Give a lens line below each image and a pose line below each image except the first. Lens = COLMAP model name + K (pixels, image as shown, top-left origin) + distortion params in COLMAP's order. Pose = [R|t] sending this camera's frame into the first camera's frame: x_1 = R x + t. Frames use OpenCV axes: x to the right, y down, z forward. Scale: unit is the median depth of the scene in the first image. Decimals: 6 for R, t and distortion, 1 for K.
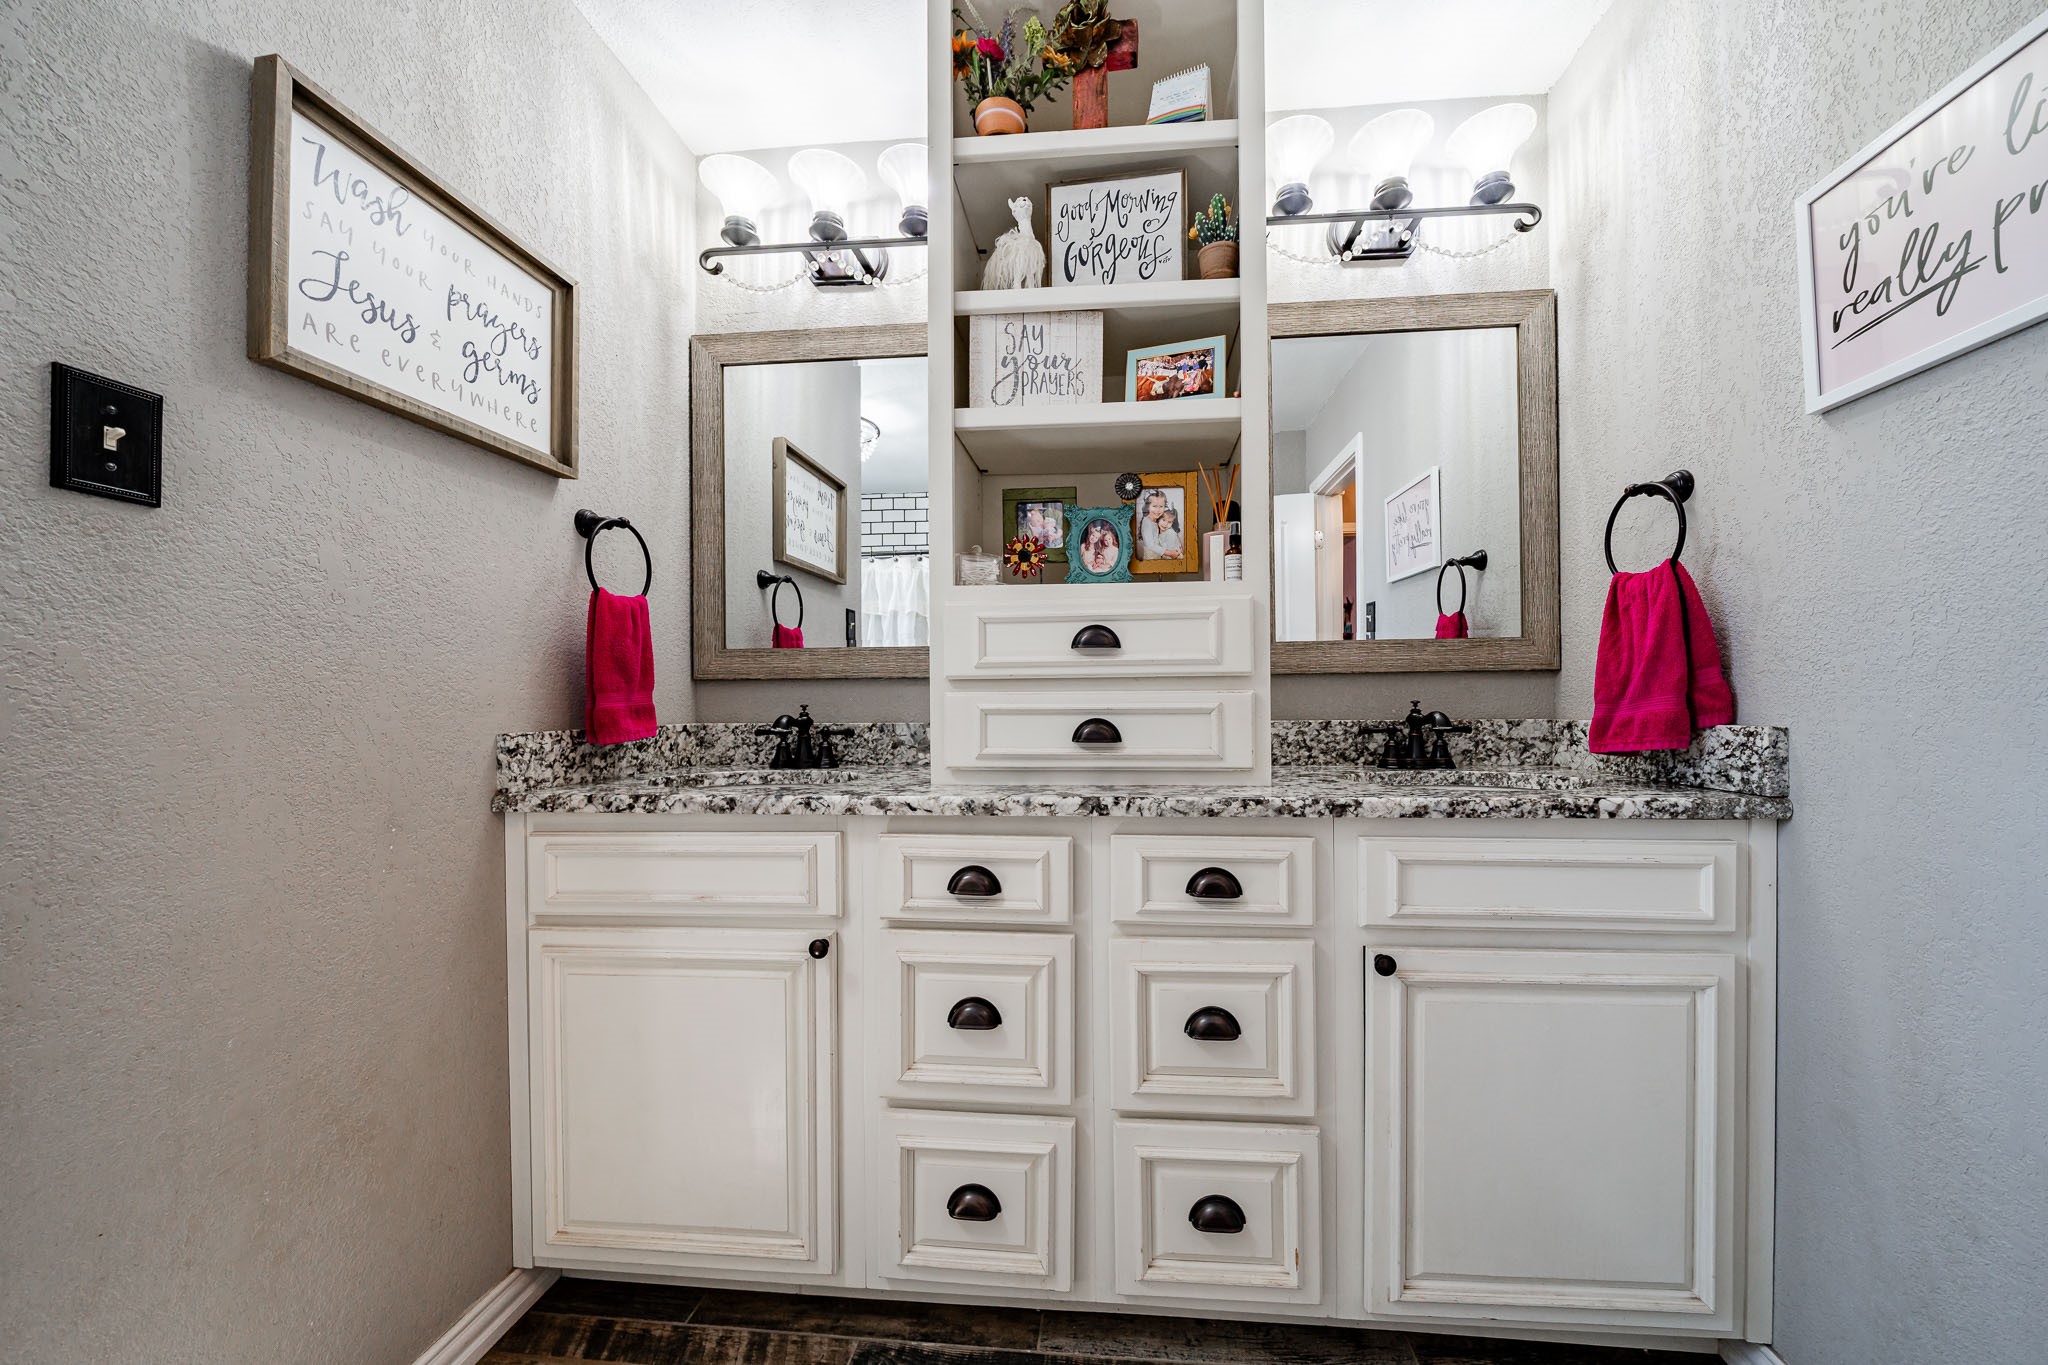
lens RADIAL K [[698.8, 0, 1021.2], [0, 698.8, 698.1], [0, 0, 1]] dist [-0.007185, -0.000302]
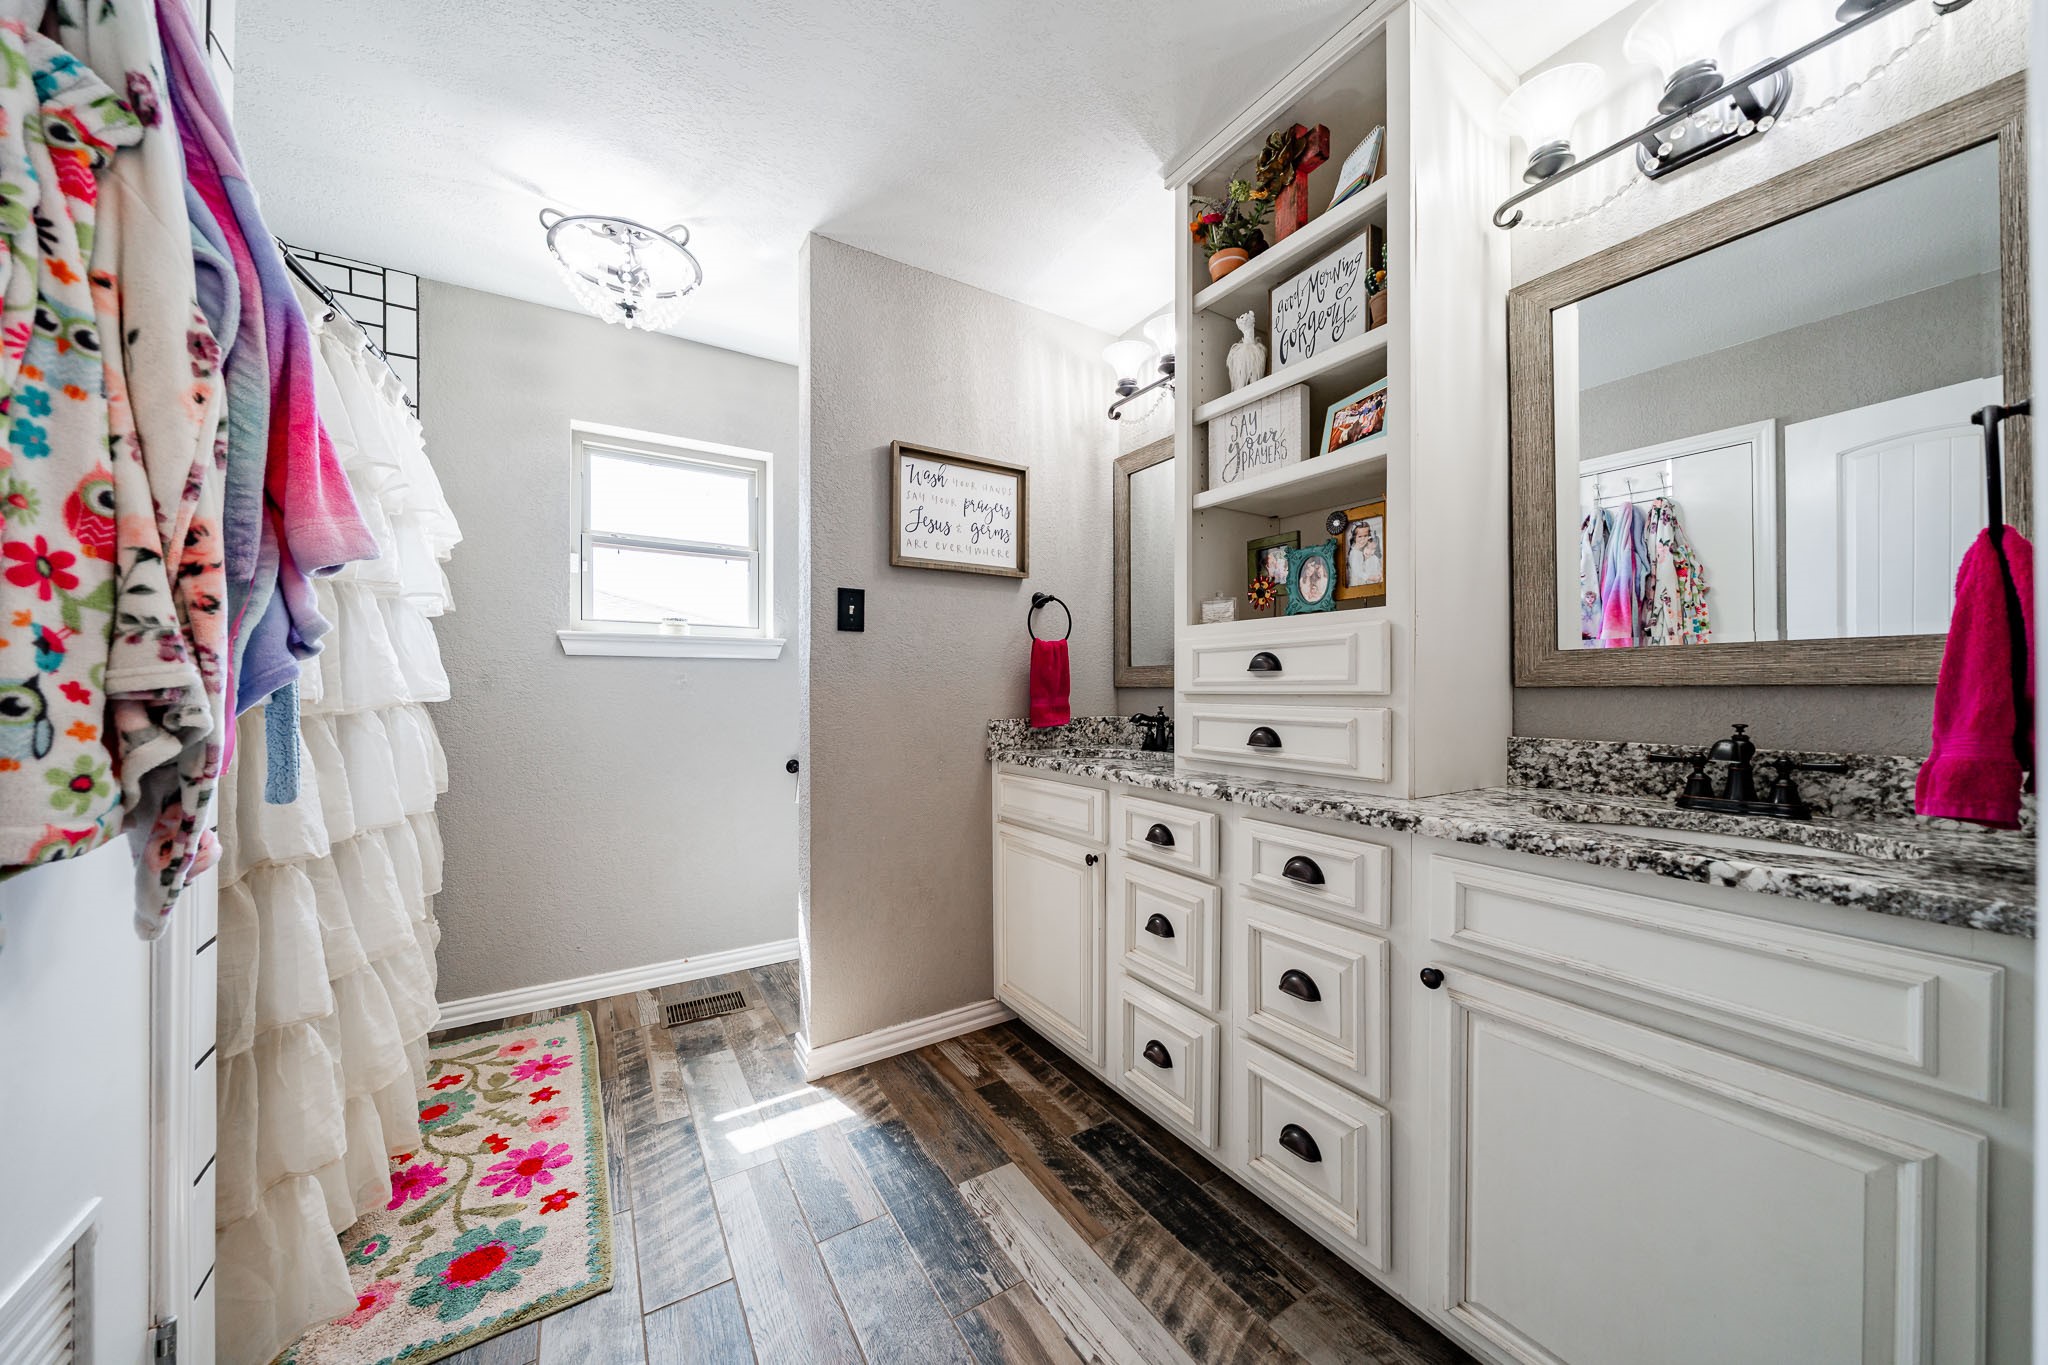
lens RADIAL K [[698.8, 0, 1033.3], [0, 698.8, 686.9], [0, 0, 1]] dist [-0.007185, -0.000302]
pose [[0.611957, 0.005479, -0.790872, 0.812413], [-0.000495, 0.999978, 0.006545, -0.048838], [0.790891, -0.003614, 0.611946, -0.089215]]
